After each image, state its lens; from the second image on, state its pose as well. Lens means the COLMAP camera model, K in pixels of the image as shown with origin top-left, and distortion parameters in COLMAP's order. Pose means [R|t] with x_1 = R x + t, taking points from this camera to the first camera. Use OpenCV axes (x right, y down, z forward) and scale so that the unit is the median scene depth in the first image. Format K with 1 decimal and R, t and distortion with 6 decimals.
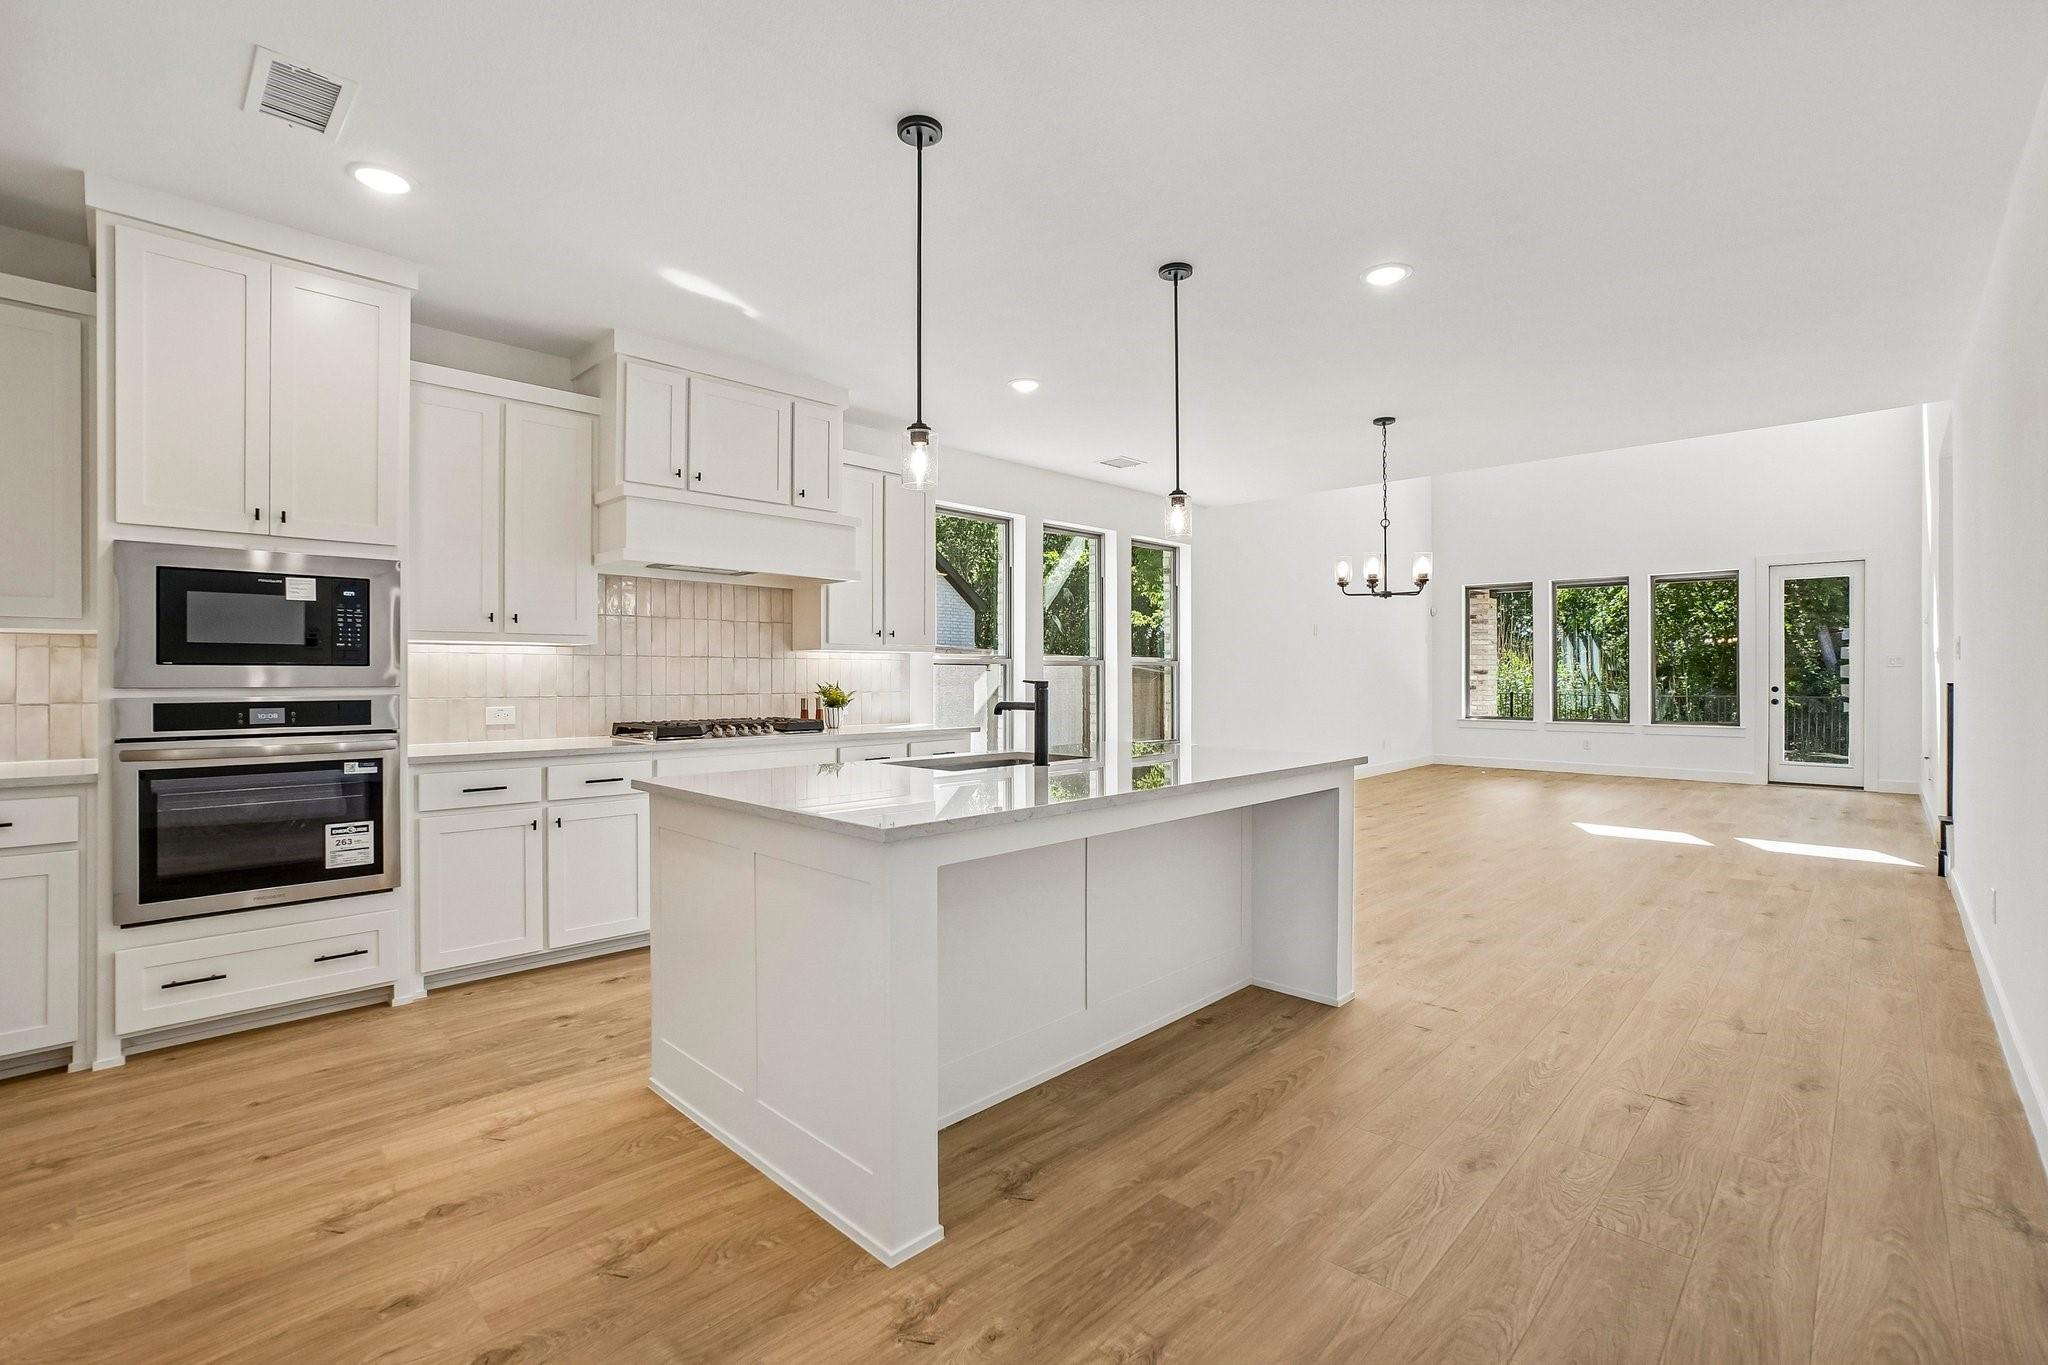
lens RADIAL K [[897.7, 0, 1024.0], [0, 897.7, 682.5], [0, 0, 1]] dist [-0.046002, 0.000057]
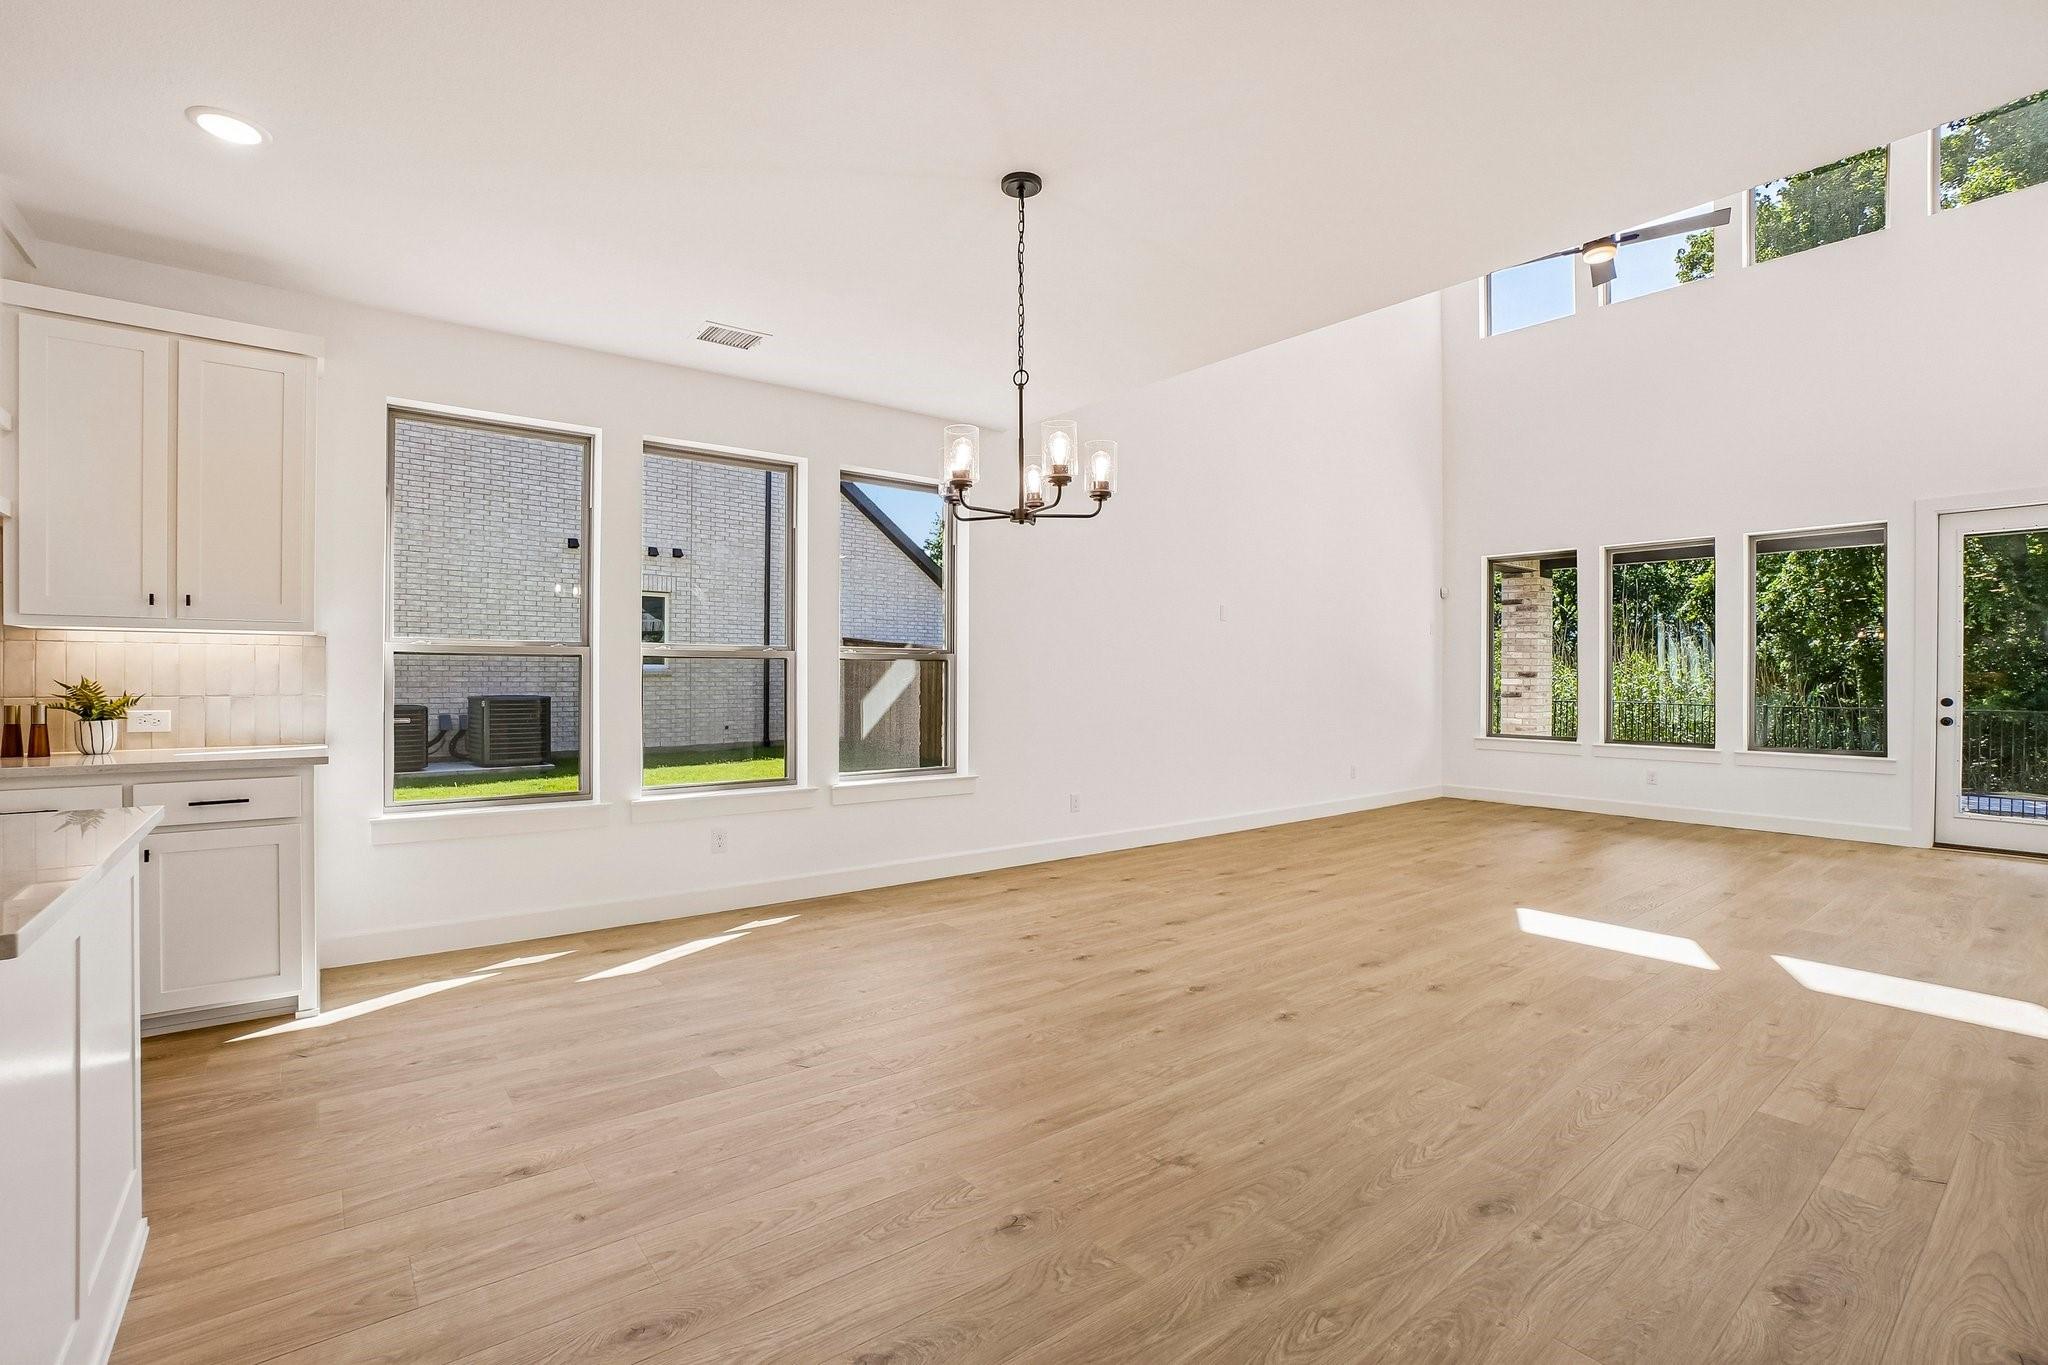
lens RADIAL K [[899.7, 0, 1024.0], [0, 899.7, 682.5], [0, 0, 1]] dist [-0.074073, 0.021625]
pose [[0.990892, 0.007543, -0.134448, 0.241896], [-0.007753, 0.999969, -0.001040, -0.001180], [0.134436, 0.002073, 0.990920, 0.251102]]
